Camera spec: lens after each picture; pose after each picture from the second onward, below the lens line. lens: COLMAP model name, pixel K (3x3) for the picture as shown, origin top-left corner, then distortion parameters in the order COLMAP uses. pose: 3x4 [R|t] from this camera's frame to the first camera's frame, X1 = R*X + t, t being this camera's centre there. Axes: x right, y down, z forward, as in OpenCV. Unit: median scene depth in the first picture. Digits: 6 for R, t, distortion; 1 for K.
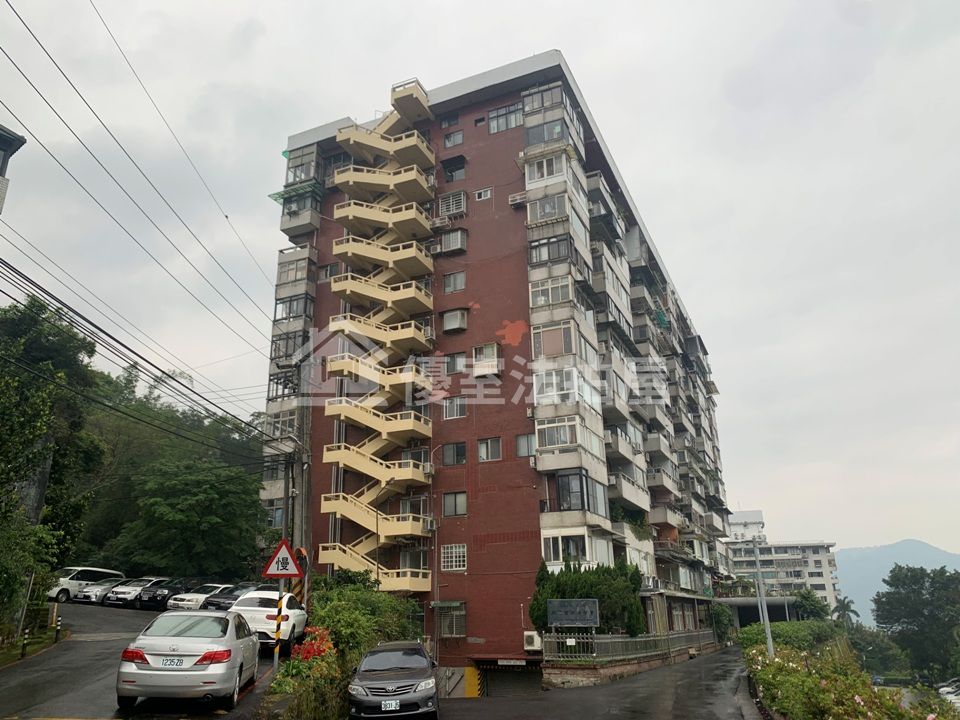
lens RADIAL K [[746.8, 0, 471.4], [0, 746.8, 346.7], [0, 0, 1]] dist [0.053973, -0.086216]
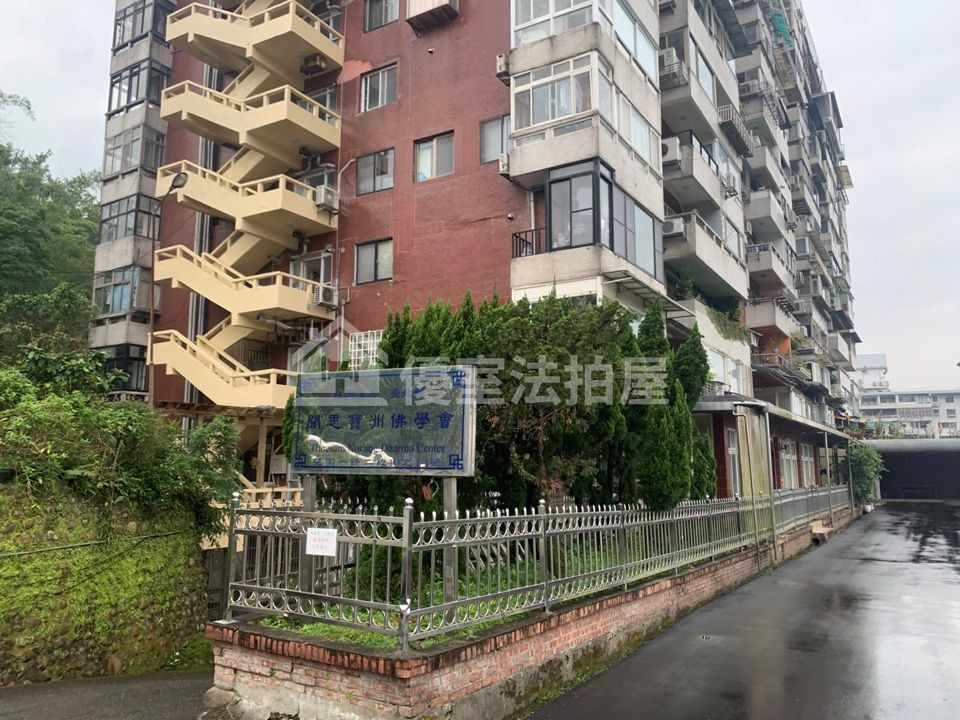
lens RADIAL K [[747.5, 0, 479.8], [0, 747.5, 351.8], [0, 0, 1]] dist [0.029611, -0.041409]
pose [[0.992809, -0.000552, -0.119707, 0.105710], [0.023612, 0.981246, 0.191310, 0.153761], [0.117356, -0.192760, 0.974203, 0.415002]]
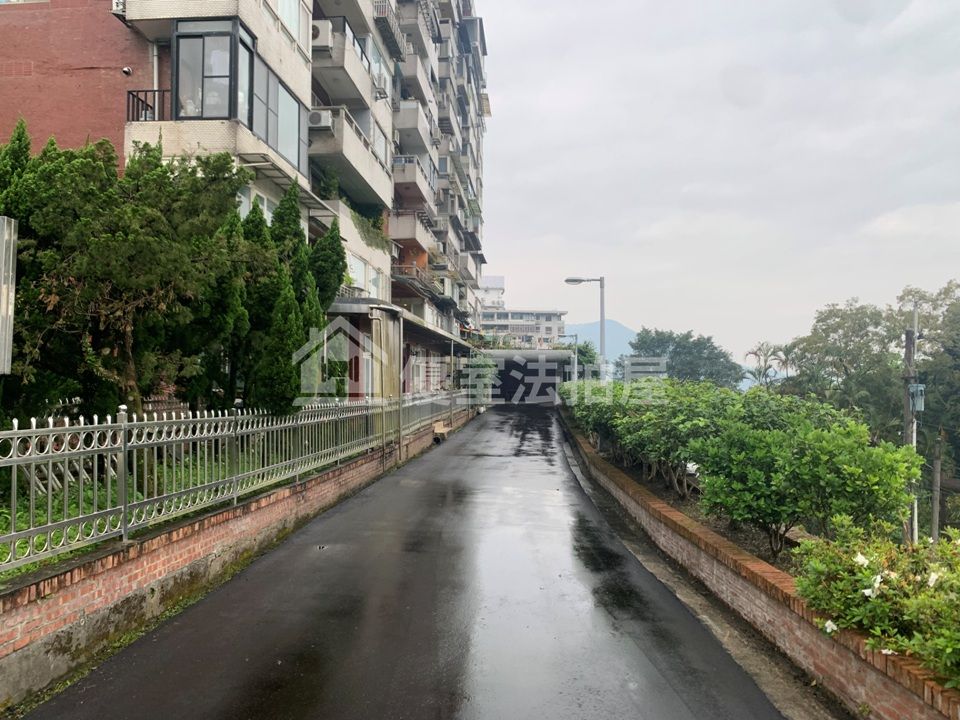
lens RADIAL K [[737.5, 0, 460.2], [0, 737.5, 390.2], [0, 0, 1]] dist [0.004671, -0.000741]
pose [[0.947829, 0.018504, 0.318241, 0.112606], [-0.130710, 0.933092, 0.335043, 0.162731], [-0.290748, -0.359160, 0.886831, 0.436399]]
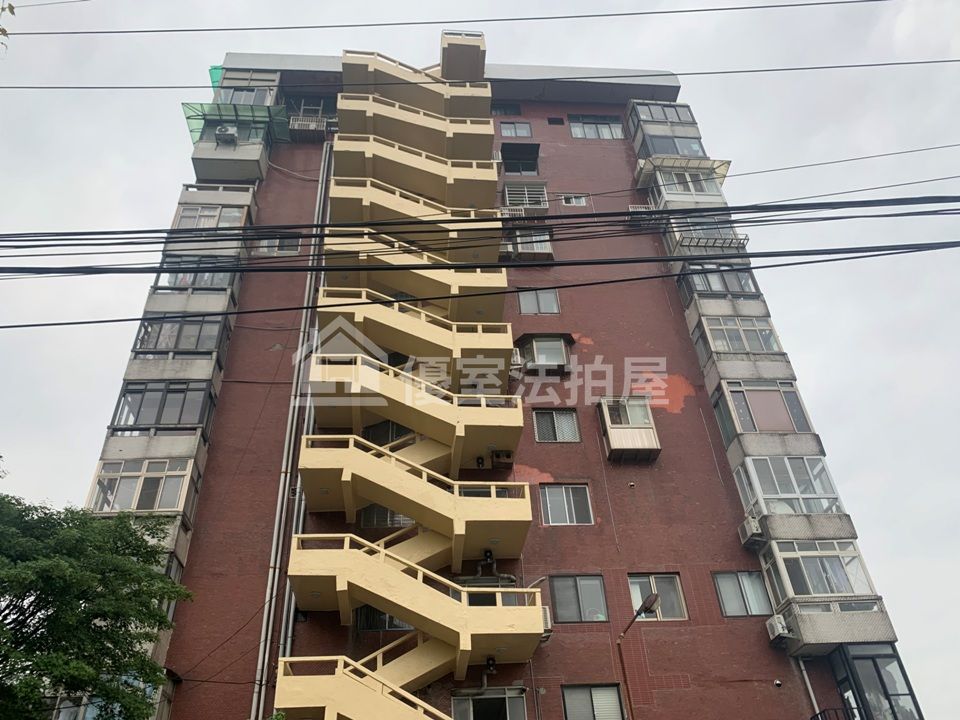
lens RADIAL K [[749.0, 0, 483.3], [0, 749.0, 337.0], [0, 0, 1]] dist [0.027307, -0.053762]
pose [[0.874899, 0.286983, 0.390118, -0.276344], [-0.133892, 0.917454, -0.374635, 0.160997], [-0.465430, 0.275534, 0.841104, 0.533830]]
